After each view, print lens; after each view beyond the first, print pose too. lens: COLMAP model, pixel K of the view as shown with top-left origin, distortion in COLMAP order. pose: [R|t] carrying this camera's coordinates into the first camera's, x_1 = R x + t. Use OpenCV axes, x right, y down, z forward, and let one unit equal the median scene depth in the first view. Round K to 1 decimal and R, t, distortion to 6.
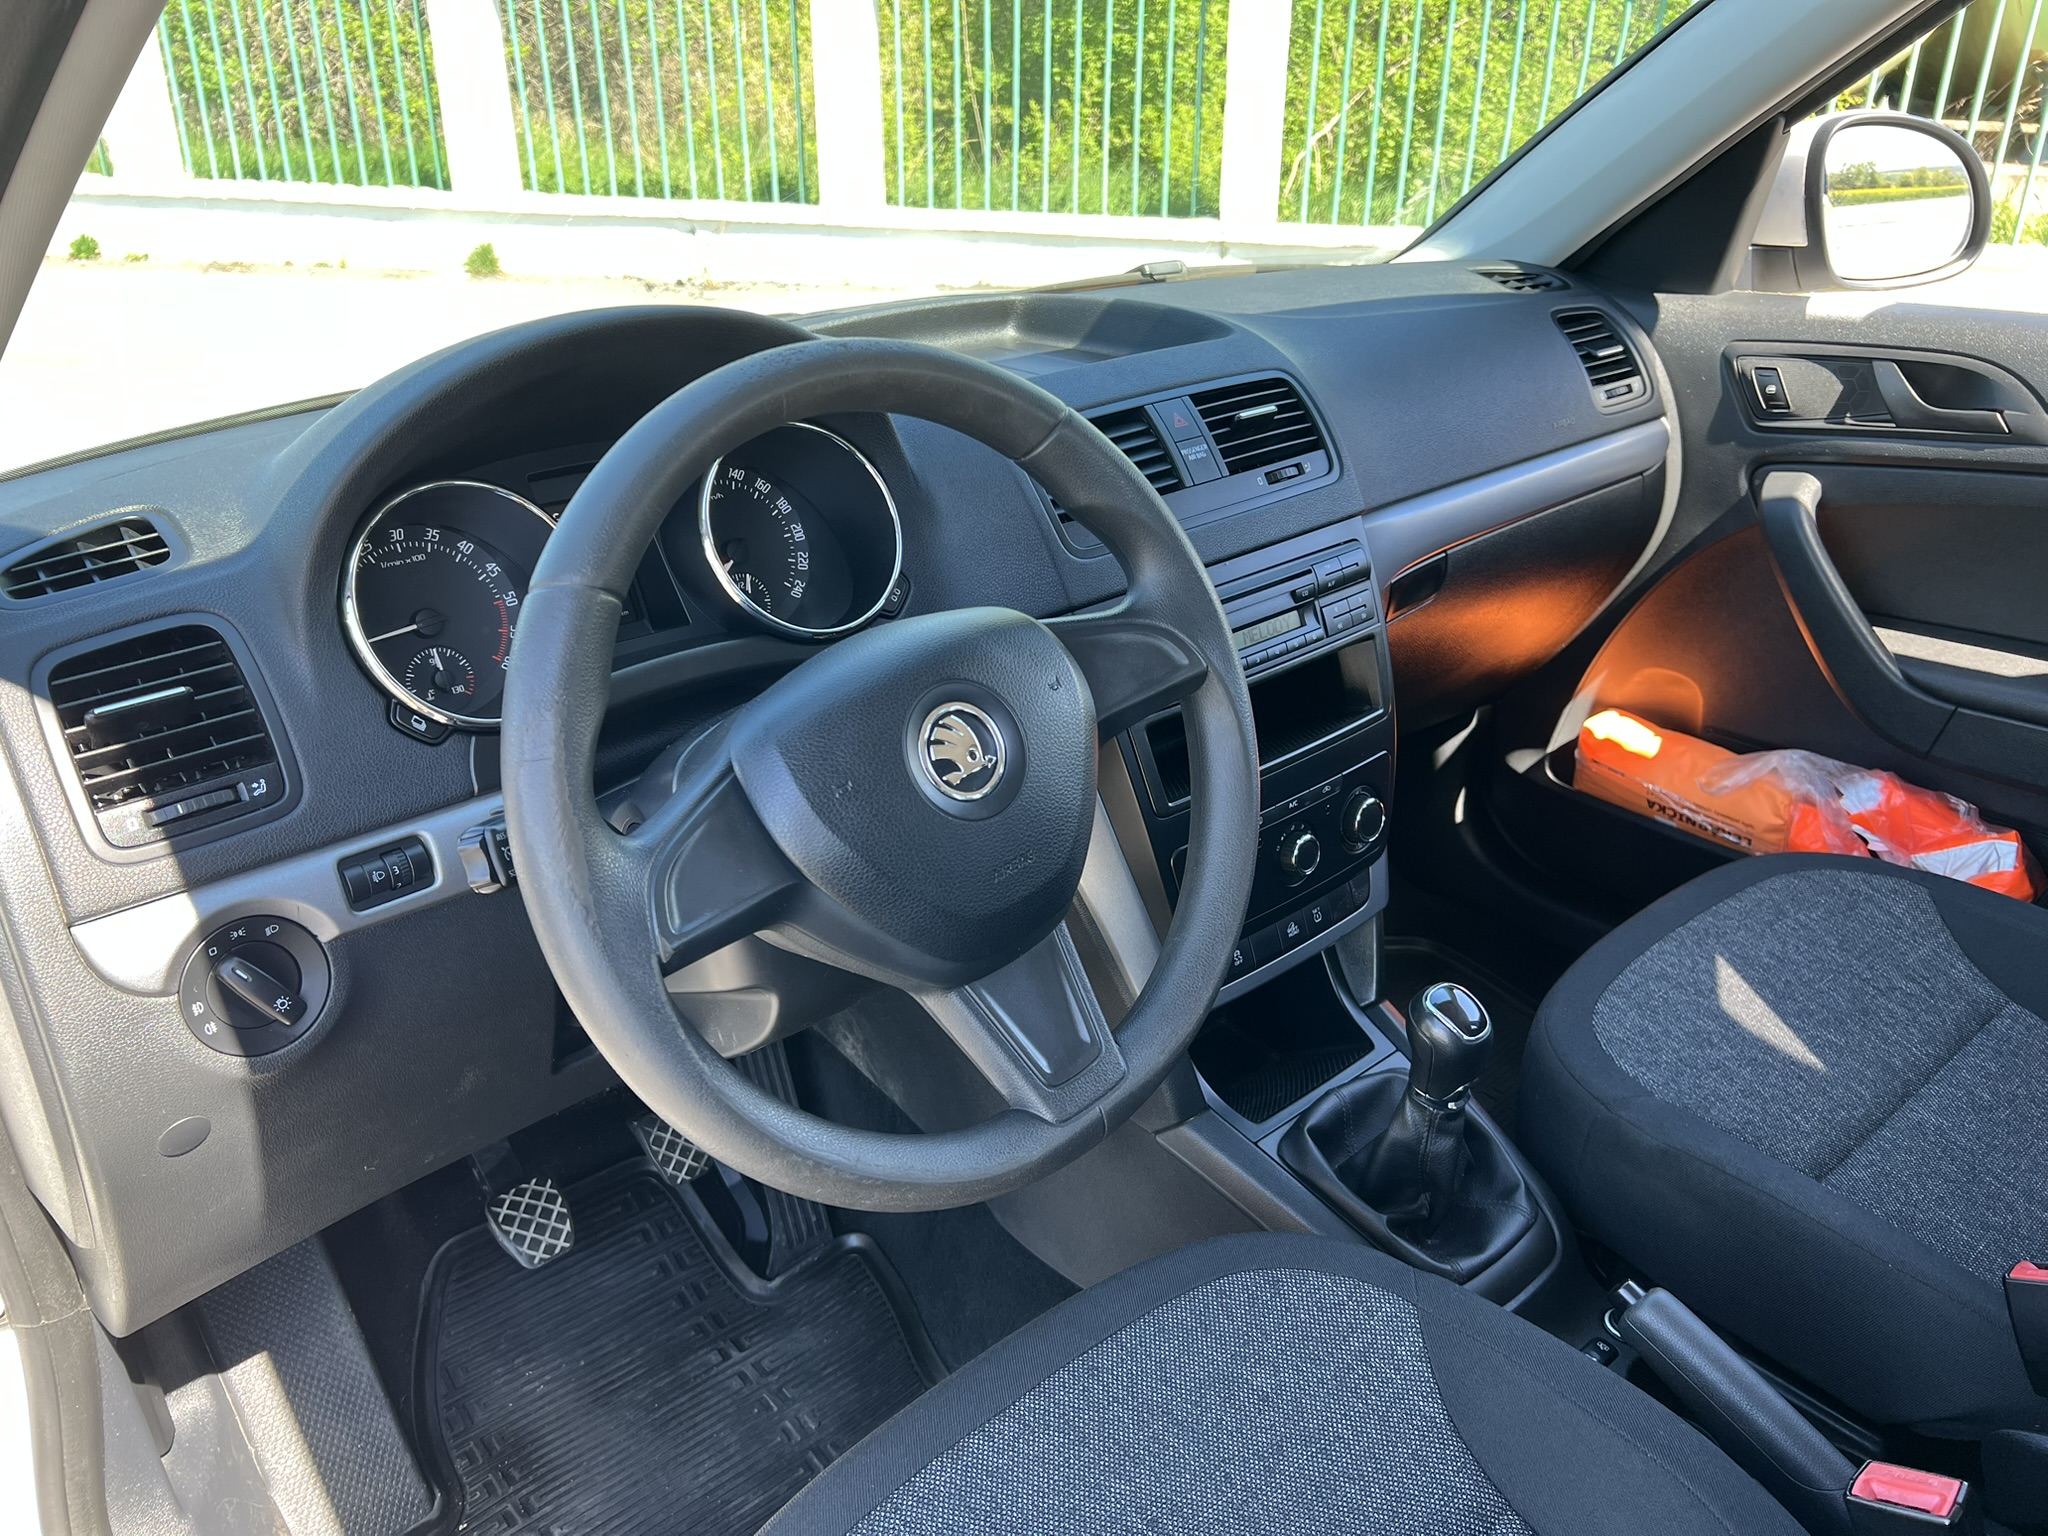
lens RADIAL K [[1565.2, 0, 1024.0], [0, 1565.2, 768.0], [0, 0, 1]] dist [0.010077, 0.003251]
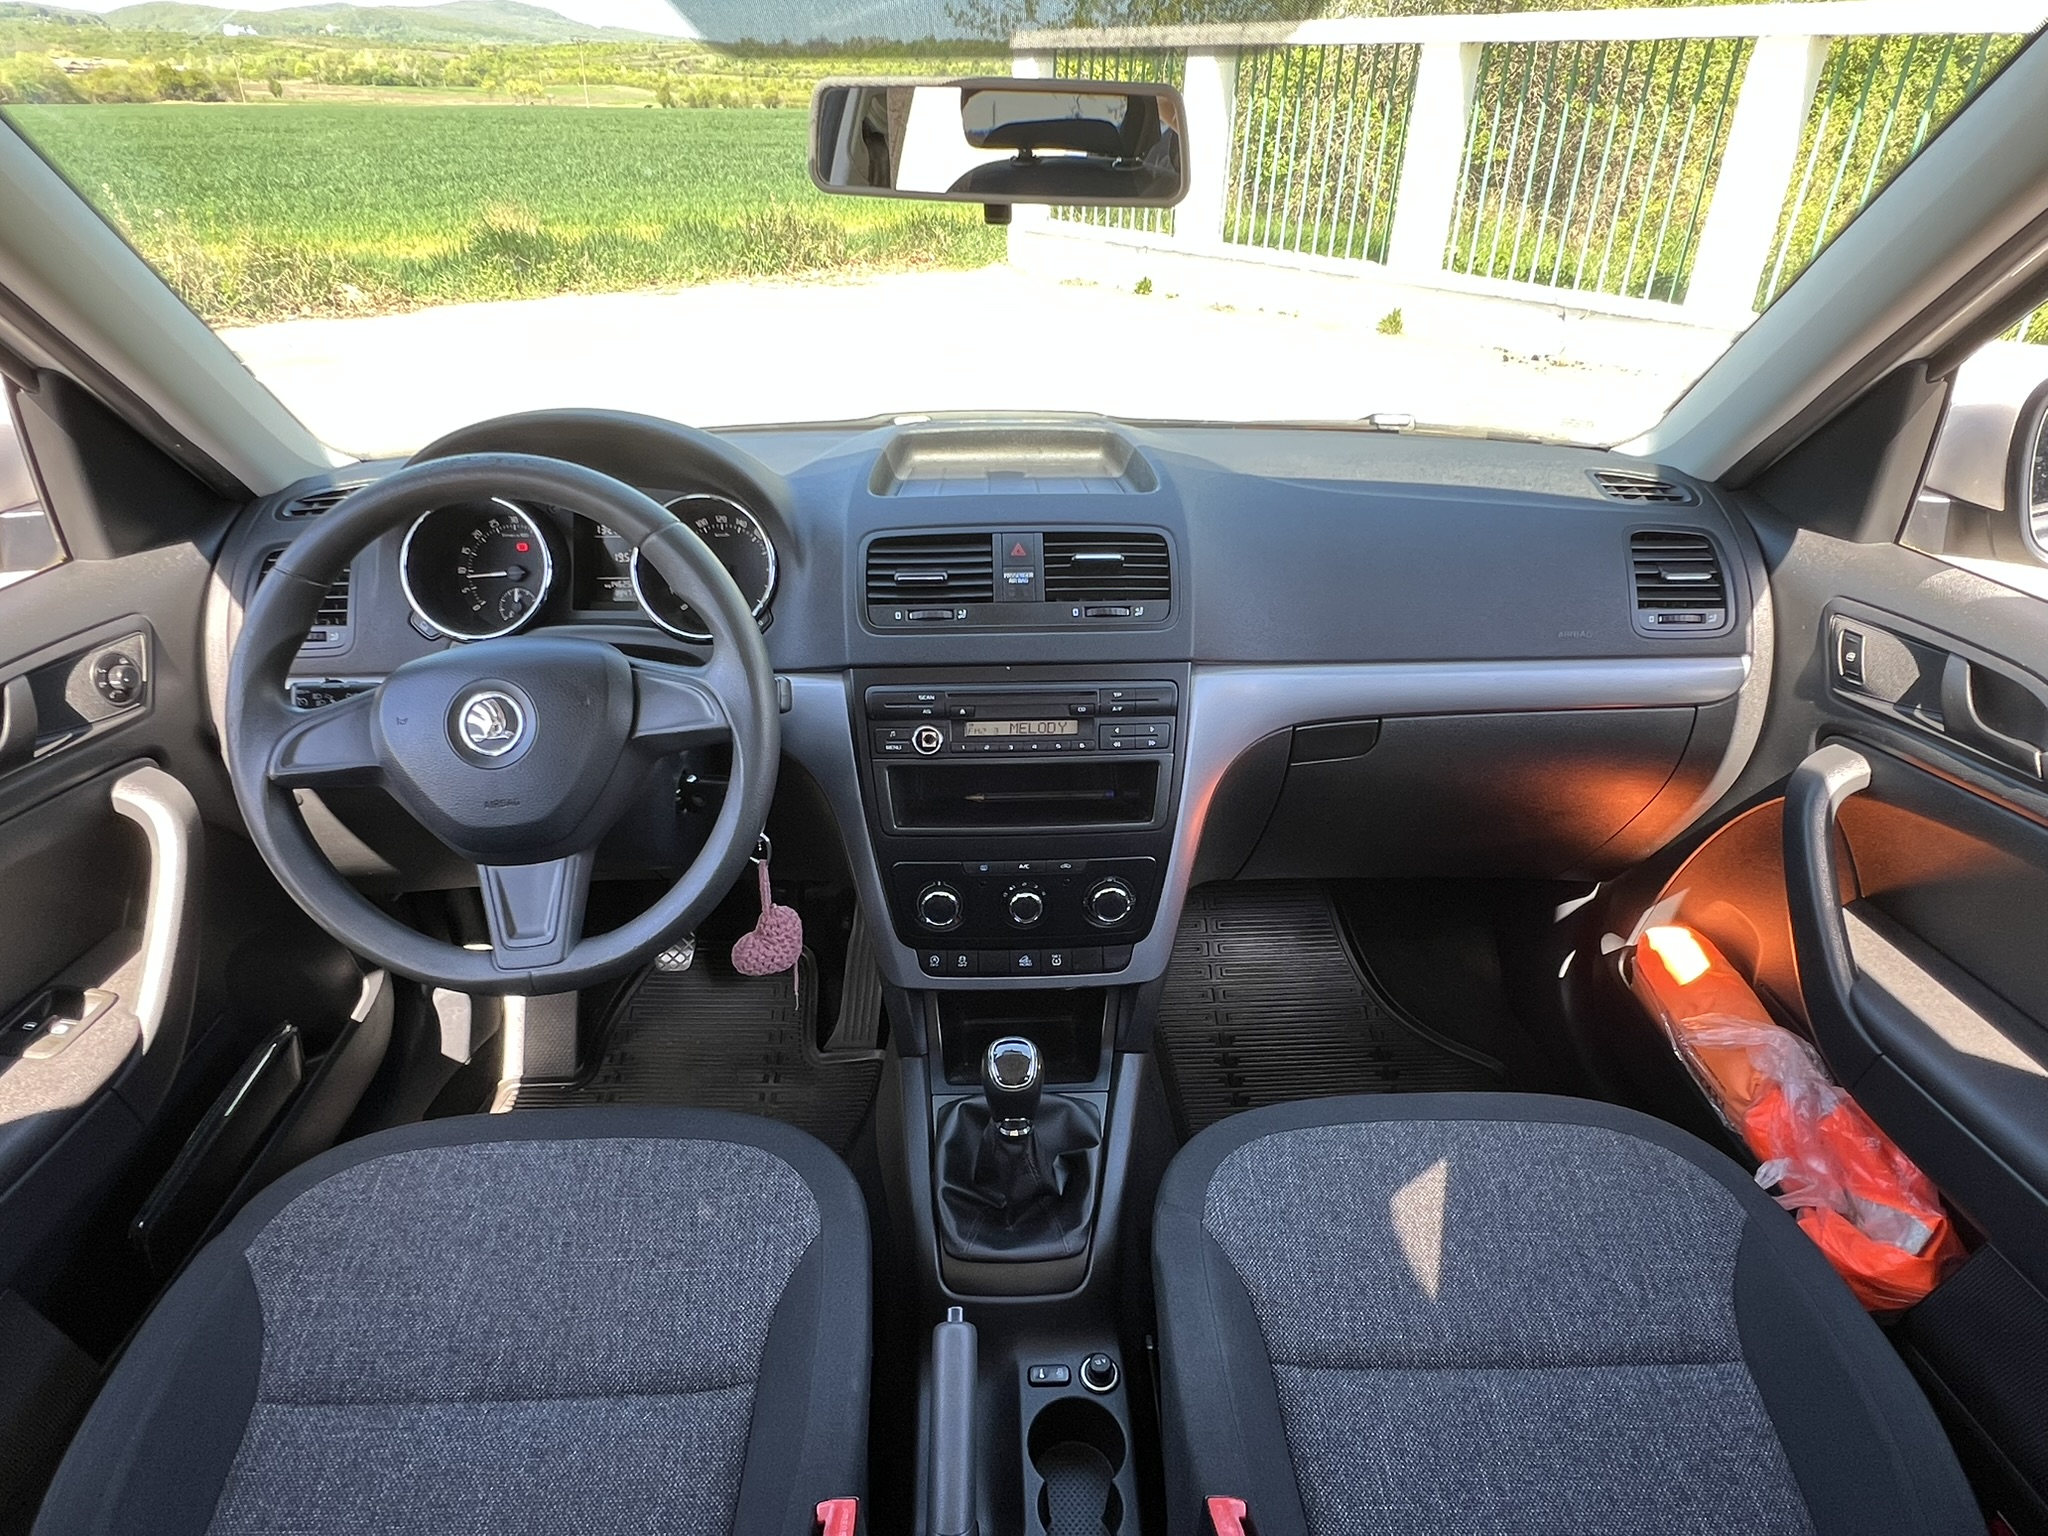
lens RADIAL K [[1190.9, 0, 1022.1], [0, 1190.9, 784.2], [0, 0, 1]] dist [-0.002861, -0.001464]
pose [[0.774629, 0.319831, -0.545581, 0.503544], [-0.283944, 0.946741, 0.151848, -0.138355], [0.565089, 0.037288, 0.824187, 0.153177]]
